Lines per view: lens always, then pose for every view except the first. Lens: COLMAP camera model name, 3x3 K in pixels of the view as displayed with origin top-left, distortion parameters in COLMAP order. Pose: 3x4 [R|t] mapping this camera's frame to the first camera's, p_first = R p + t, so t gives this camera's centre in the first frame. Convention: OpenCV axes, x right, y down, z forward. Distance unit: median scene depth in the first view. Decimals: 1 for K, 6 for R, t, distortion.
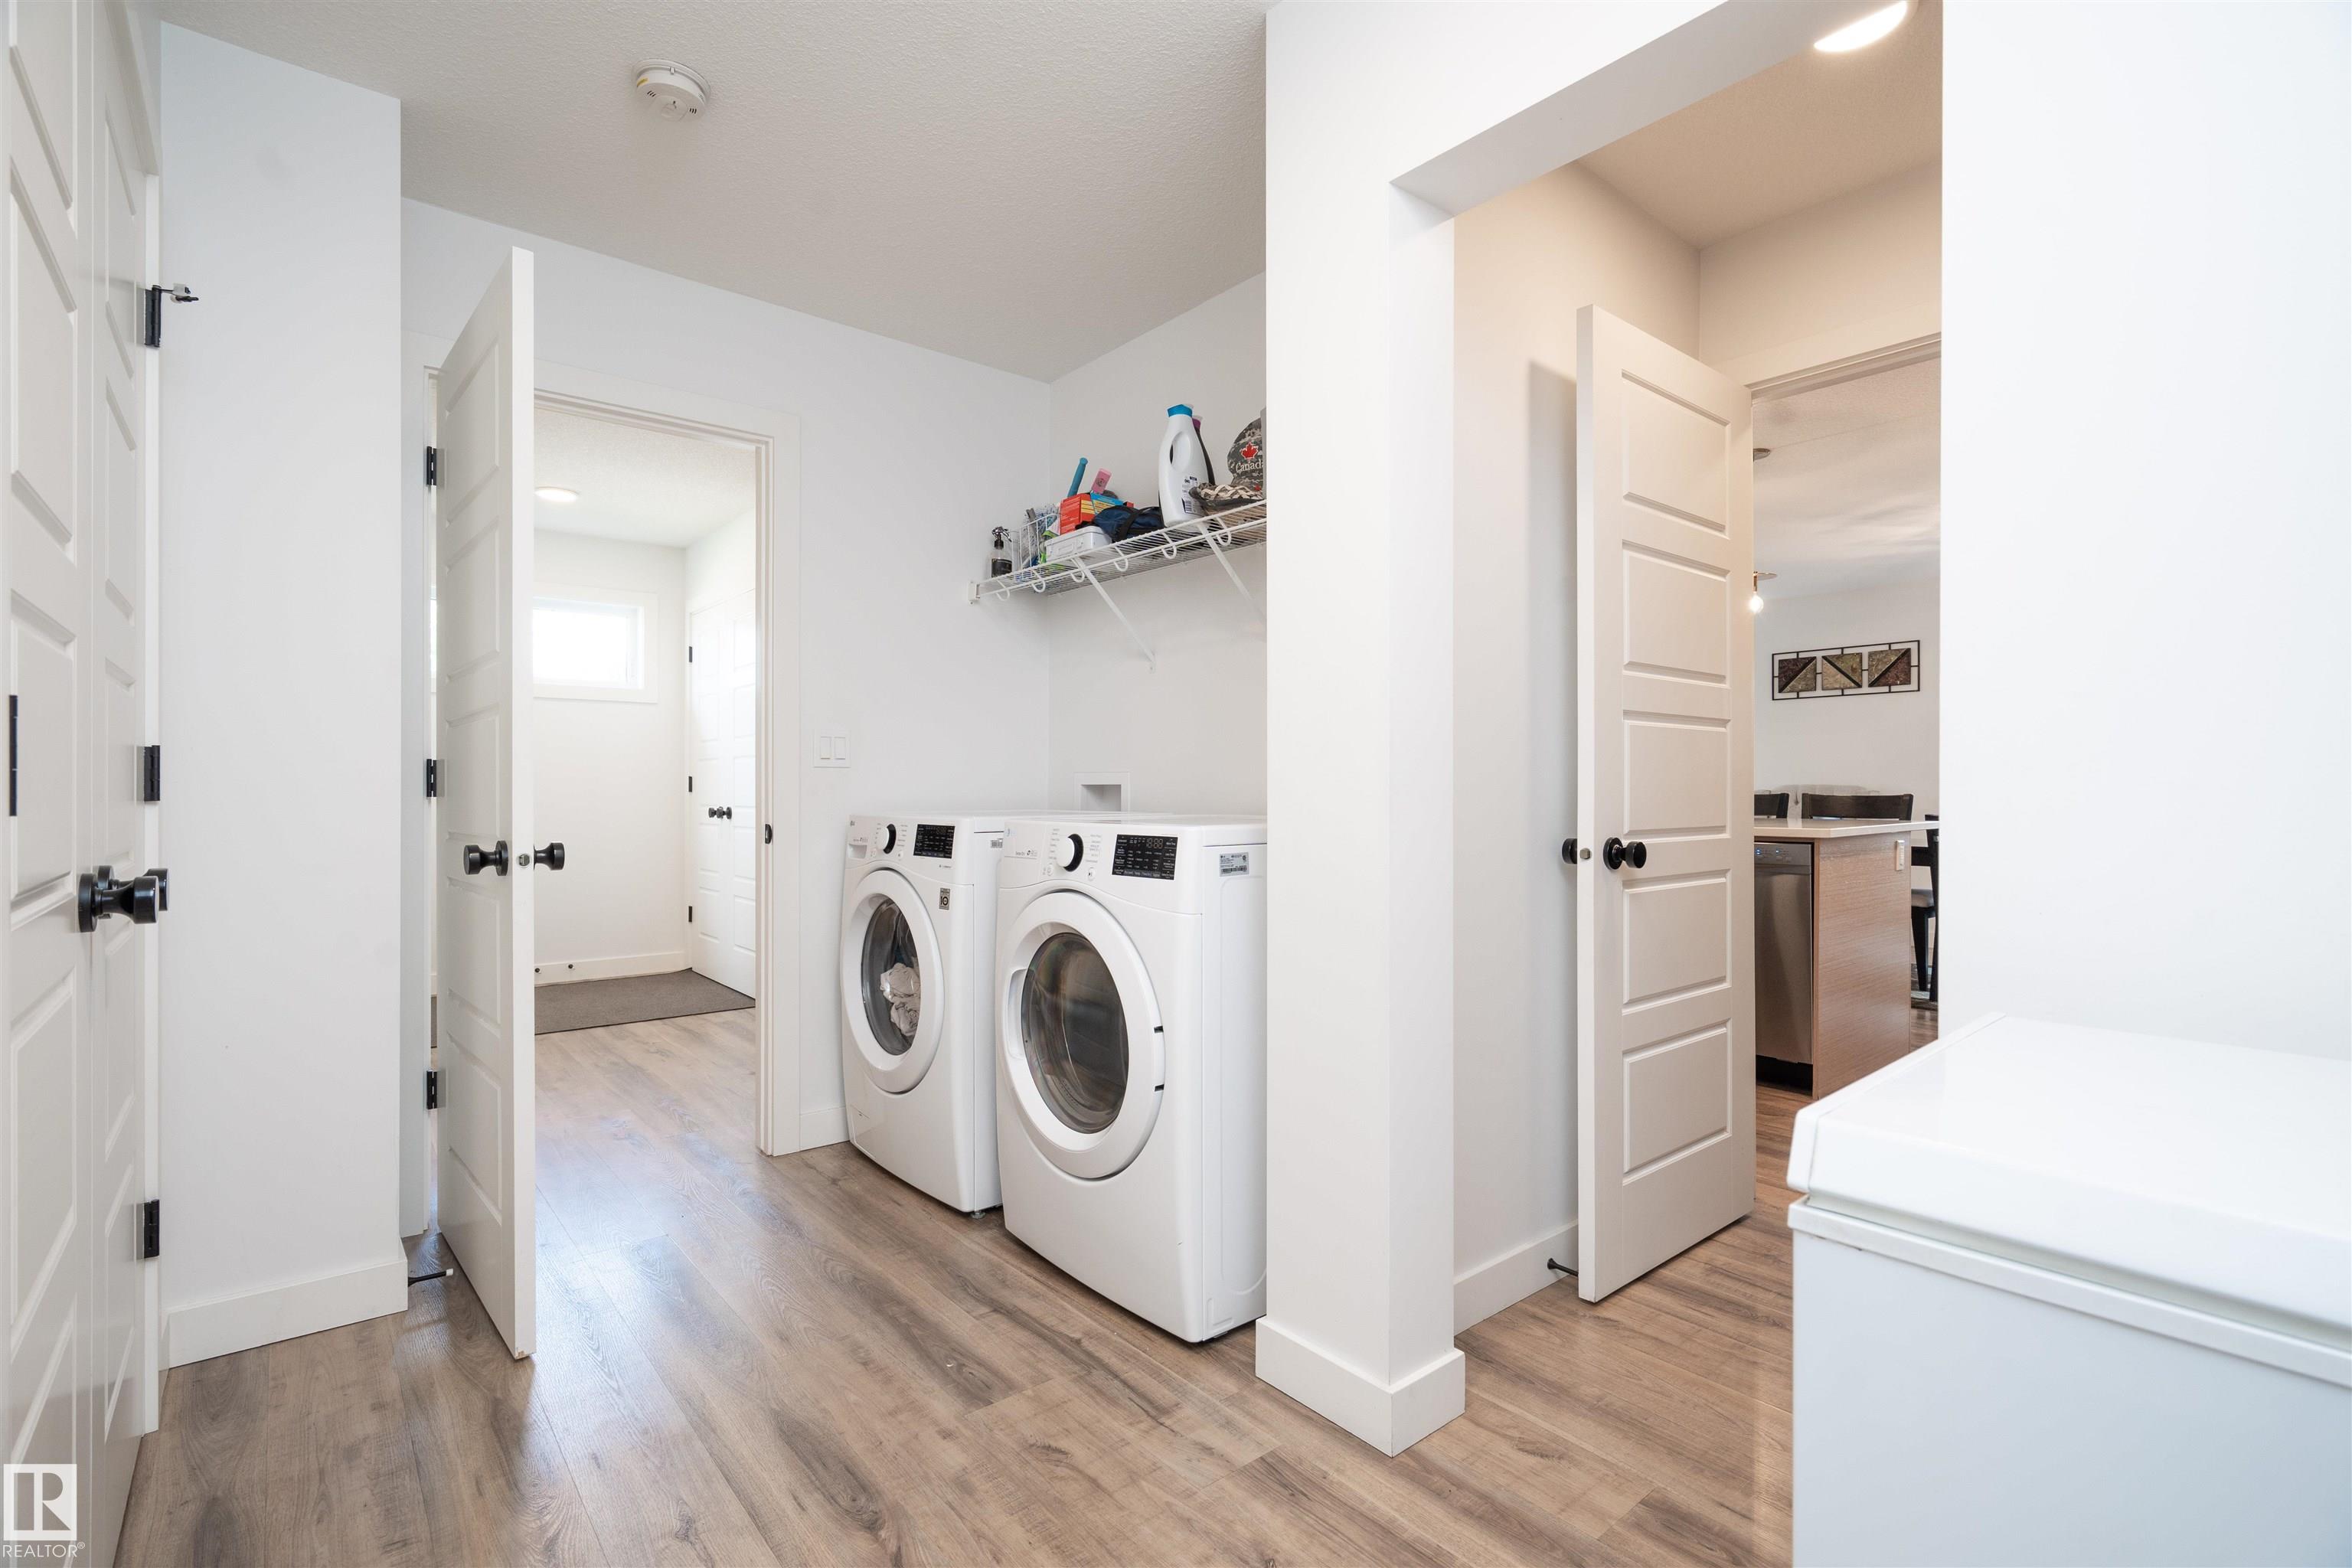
lens RADIAL K [[1101.7, 0, 1176.0], [0, 1101.7, 784.0], [0, 0, 1]] dist [-0.003177, 0.001187]
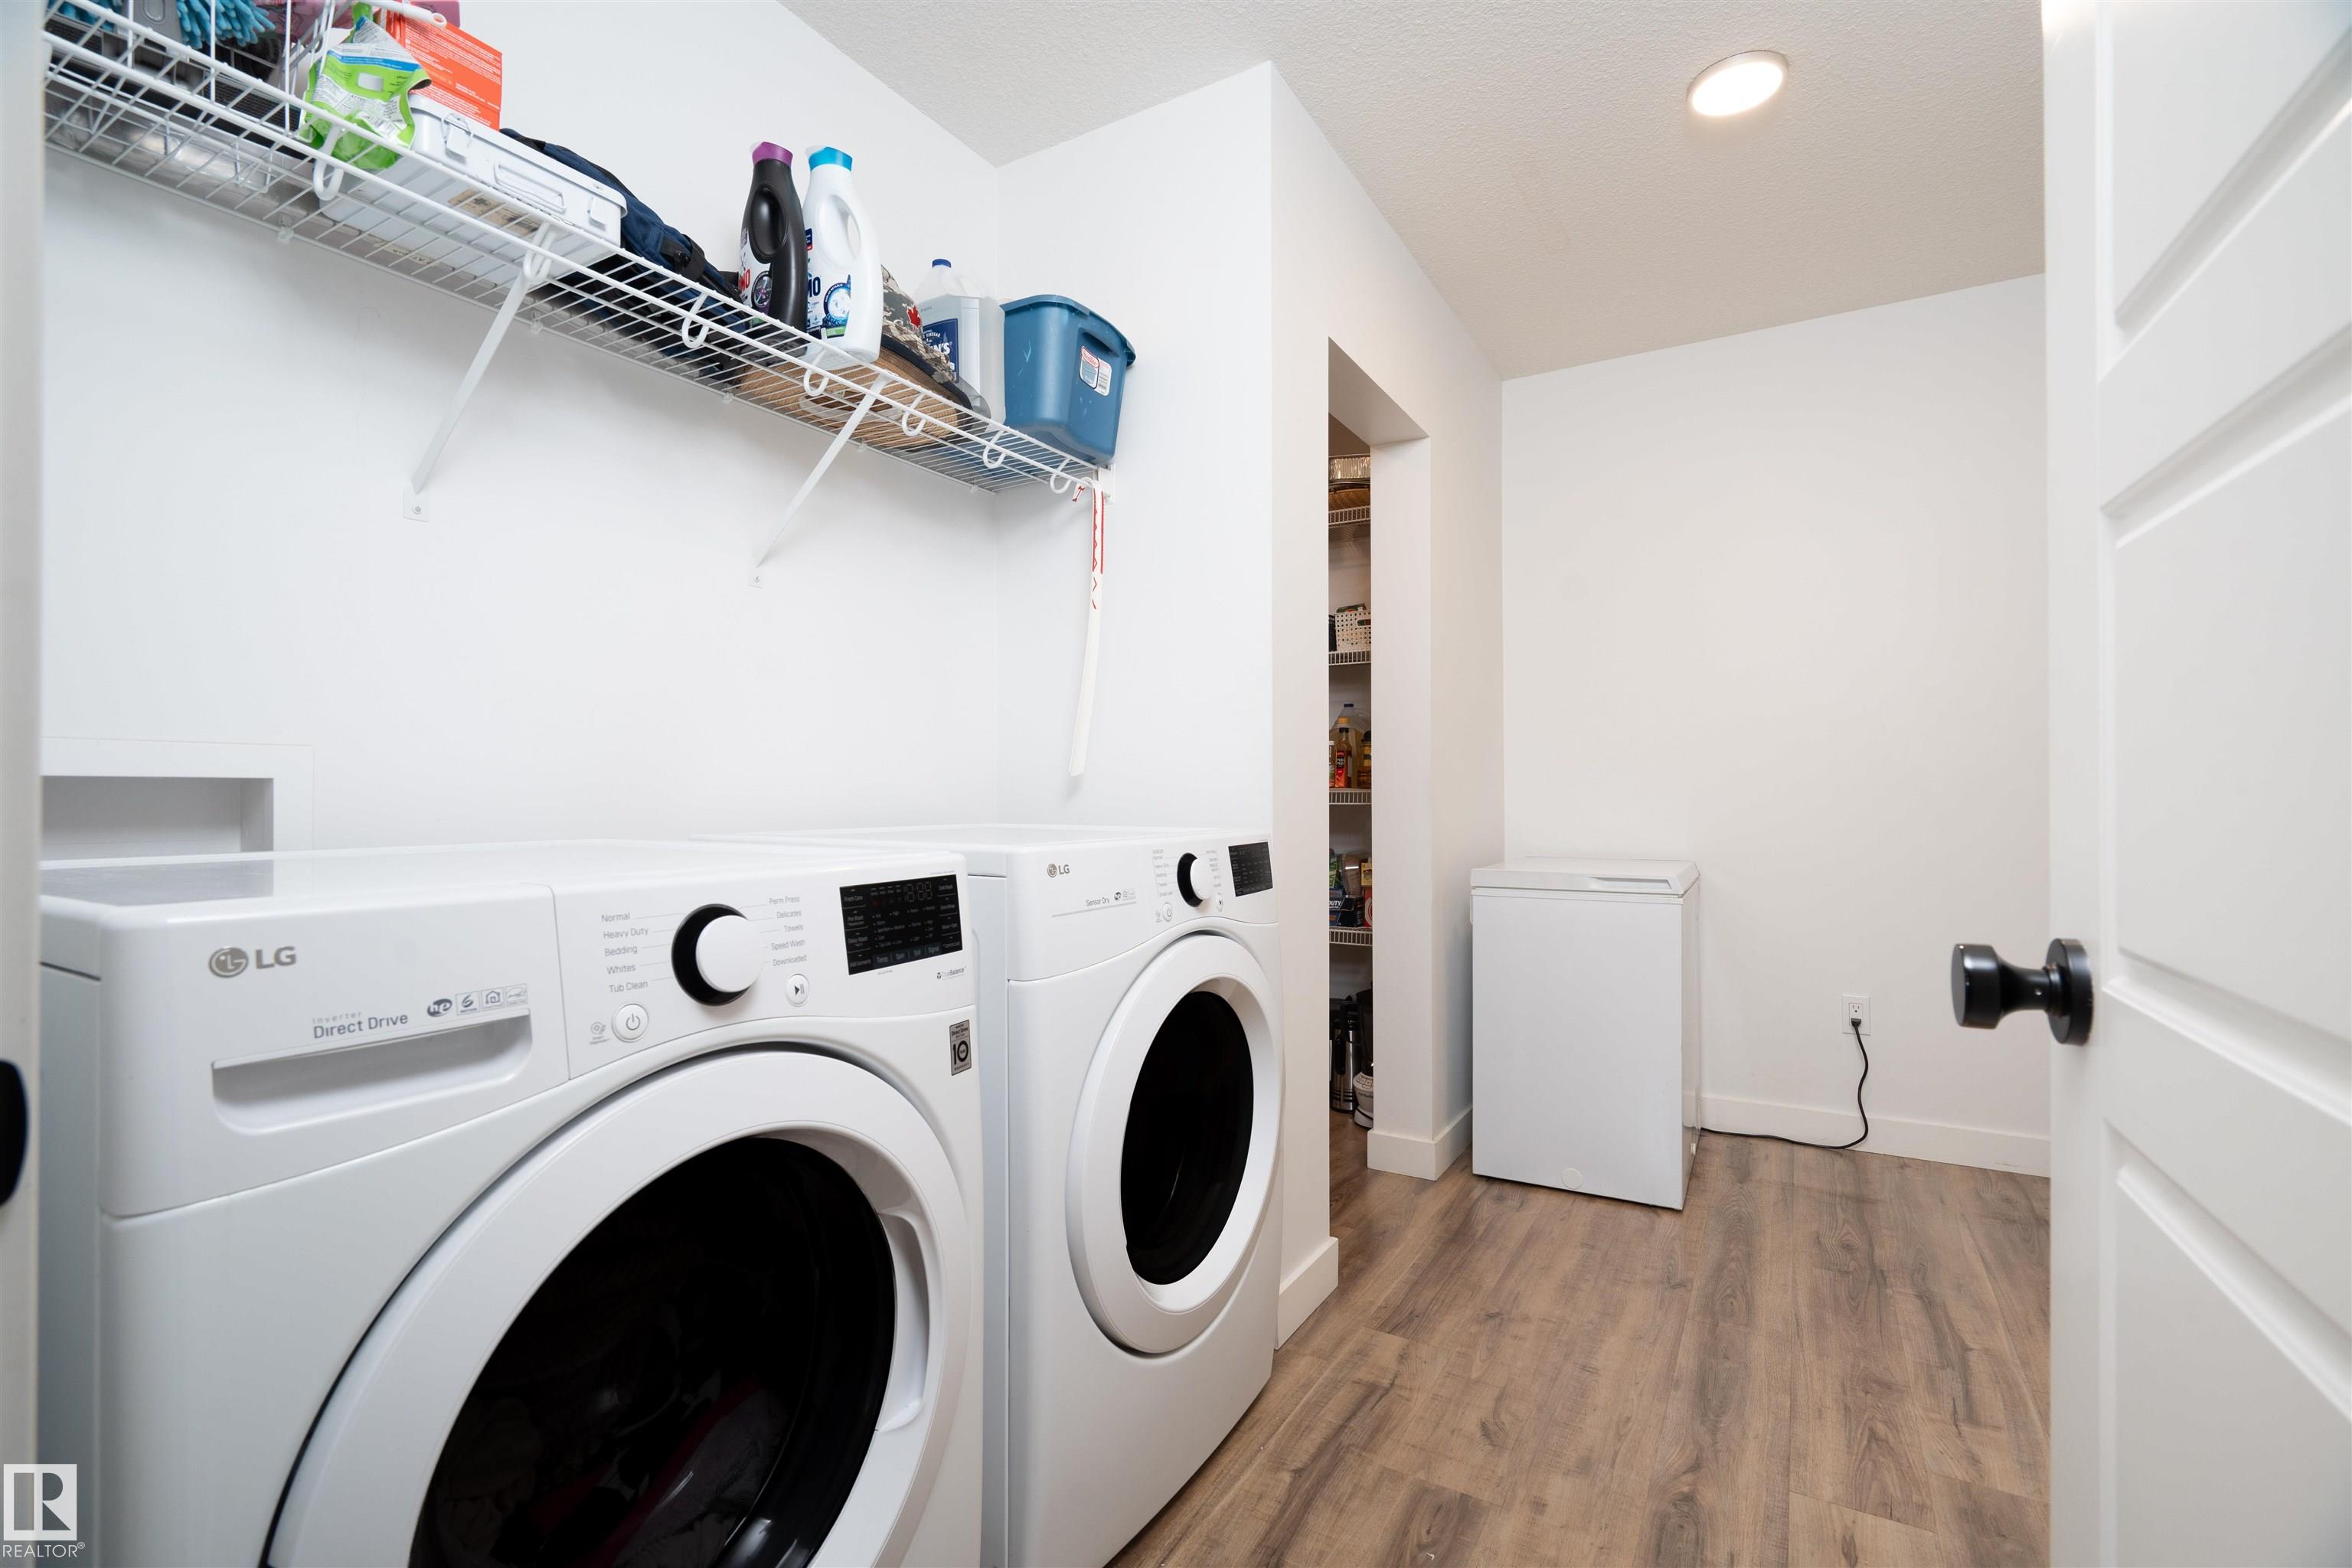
lens RADIAL K [[1058.9, 0, 1171.1], [0, 1058.9, 787.4], [0, 0, 1]] dist [-0.001931, -0.000103]
pose [[-0.337687, 0.003808, 0.941251, -0.862171], [0.002442, 0.999992, -0.003170, 0.007859], [-0.941255, 0.001228, -0.337693, 1.472436]]
